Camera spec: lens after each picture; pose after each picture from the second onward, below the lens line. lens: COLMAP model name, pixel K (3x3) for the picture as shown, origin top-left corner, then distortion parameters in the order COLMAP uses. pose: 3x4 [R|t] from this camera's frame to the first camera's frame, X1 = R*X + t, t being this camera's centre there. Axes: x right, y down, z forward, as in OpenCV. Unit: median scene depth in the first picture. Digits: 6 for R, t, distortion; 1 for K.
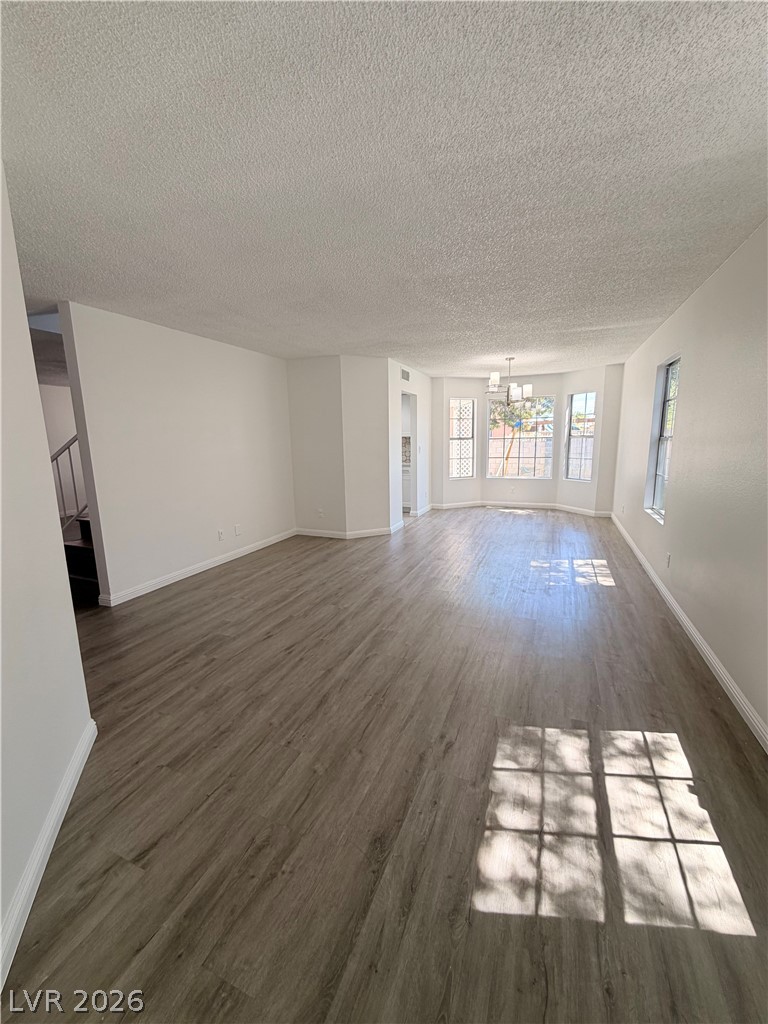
lens RADIAL K [[411.7, 0, 384.7], [0, 411.7, 510.6], [0, 0, 1]] dist [0.000074, 0.000134]
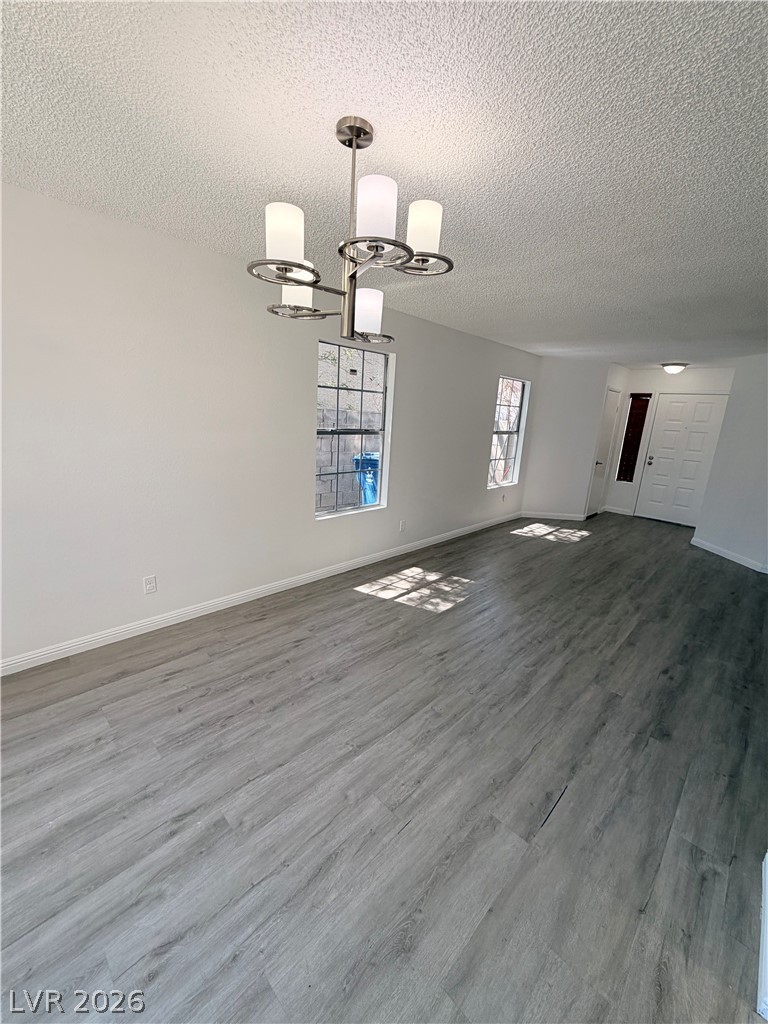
lens RADIAL K [[411.7, 0, 383.3], [0, 411.7, 513.4], [0, 0, 1]] dist [0.000074, 0.000134]
pose [[-0.928660, -0.124231, 0.349510, 0.295663], [0.023831, 0.920320, 0.390440, -0.421407], [-0.370166, 0.370915, -0.851703, 2.109972]]
